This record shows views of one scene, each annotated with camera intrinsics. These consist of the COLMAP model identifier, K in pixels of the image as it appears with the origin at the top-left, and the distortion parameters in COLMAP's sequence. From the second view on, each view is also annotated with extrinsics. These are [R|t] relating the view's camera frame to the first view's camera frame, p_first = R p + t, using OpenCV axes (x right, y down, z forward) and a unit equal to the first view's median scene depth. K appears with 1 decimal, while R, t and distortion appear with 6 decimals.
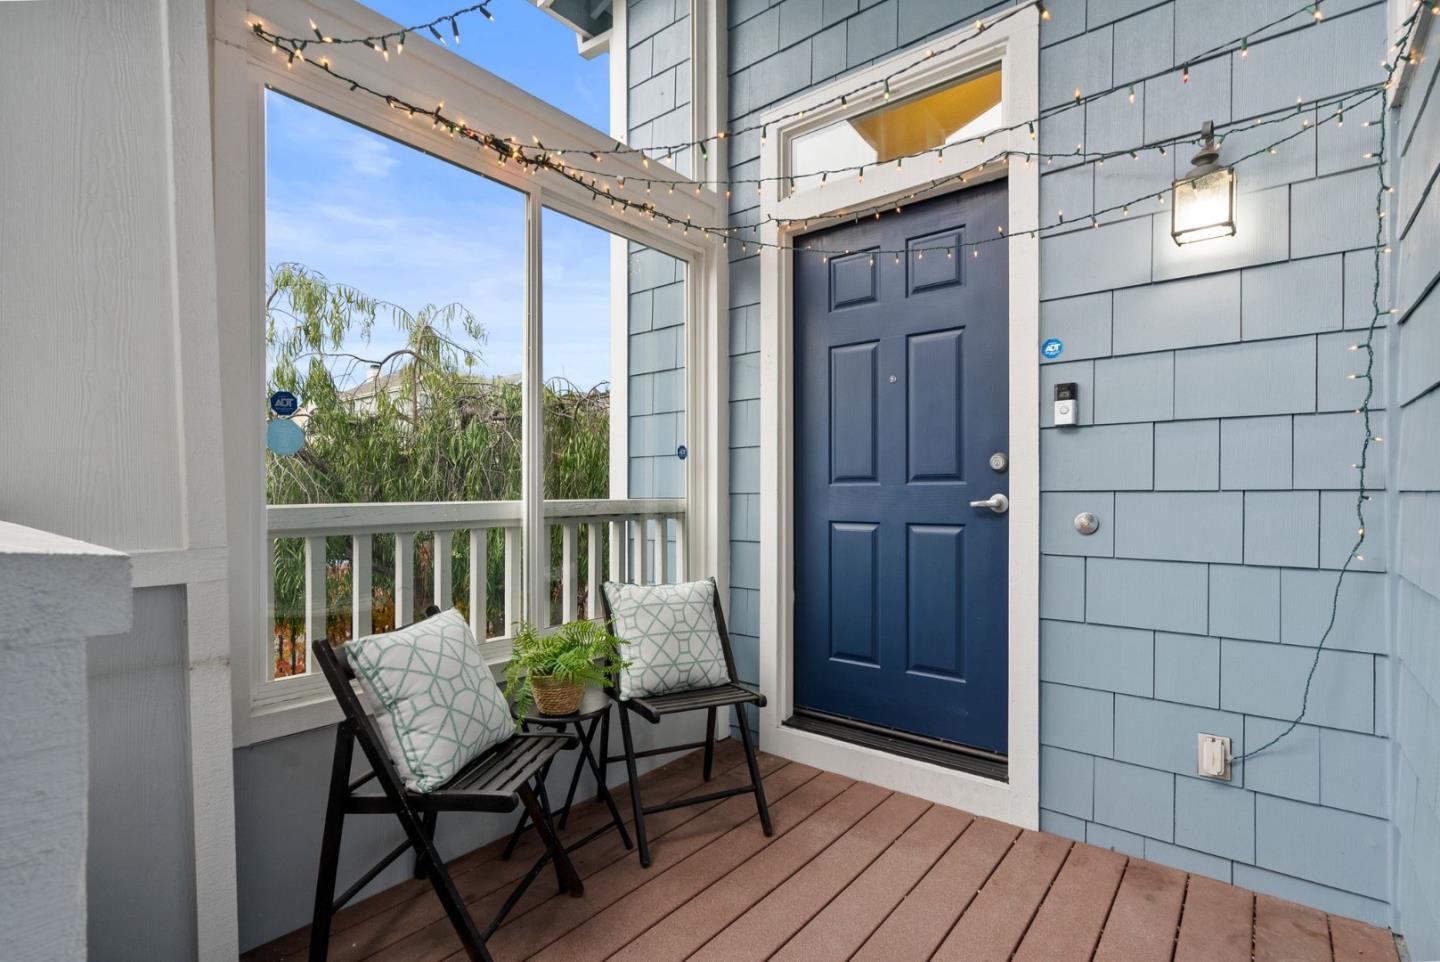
lens RADIAL K [[661.8, 0, 718.0], [0, 661.8, 489.6], [0, 0, 1]] dist [-0.002342, 0.000194]
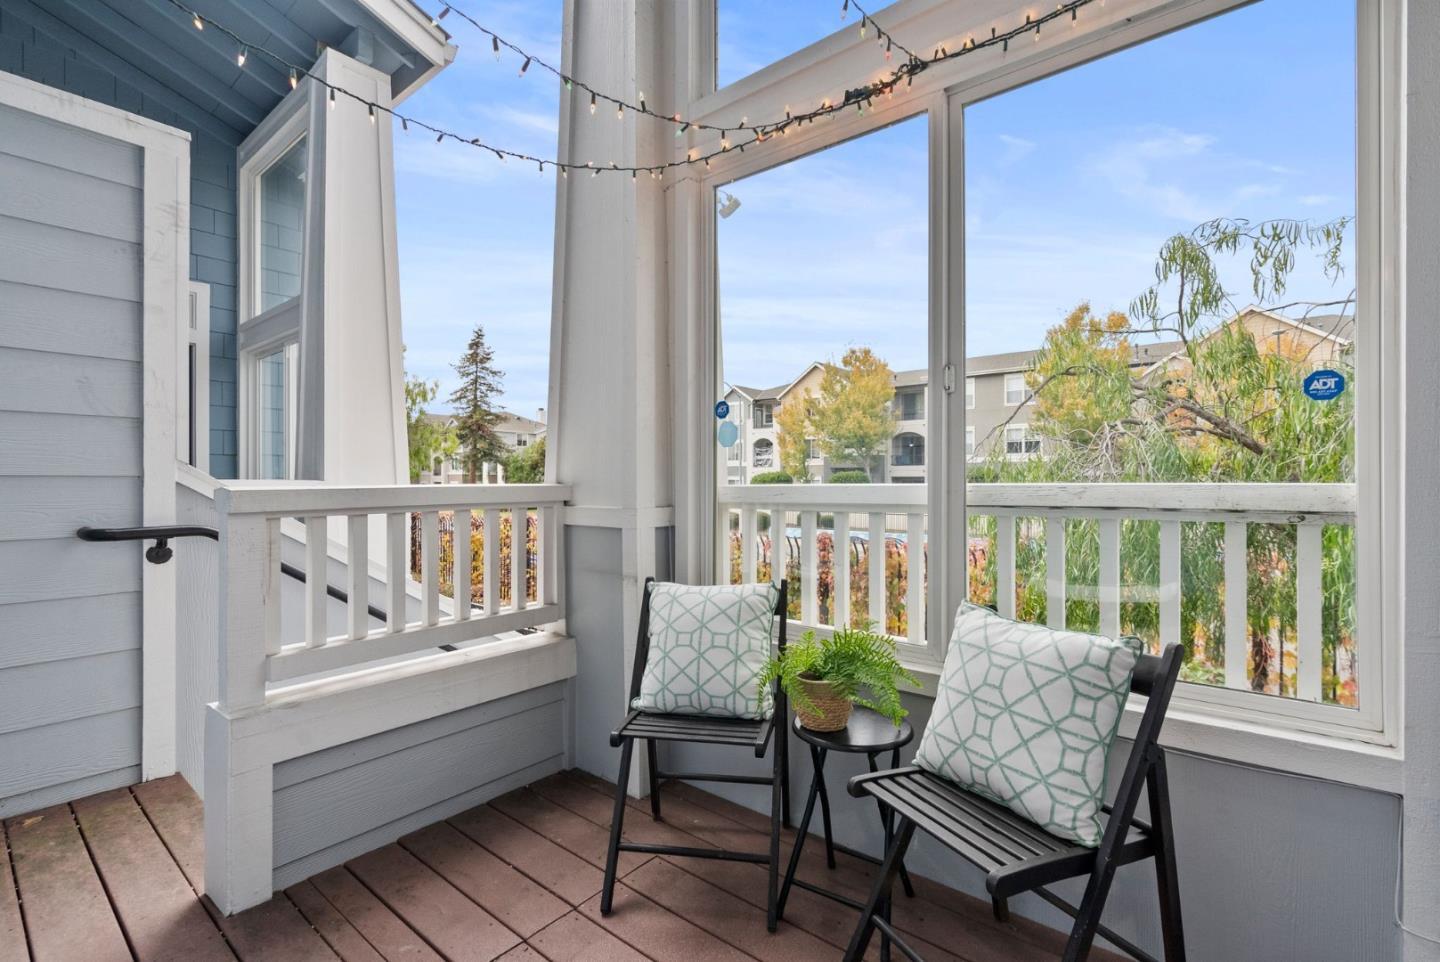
lens RADIAL K [[661.8, 0, 718.0], [0, 661.8, 489.6], [0, 0, 1]] dist [-0.002342, 0.000194]
pose [[0.003997, 0.001448, -0.999991, 0.555769], [0.002421, 0.999996, 0.001457, 0.022776], [0.999989, -0.002426, 0.003993, 0.762494]]
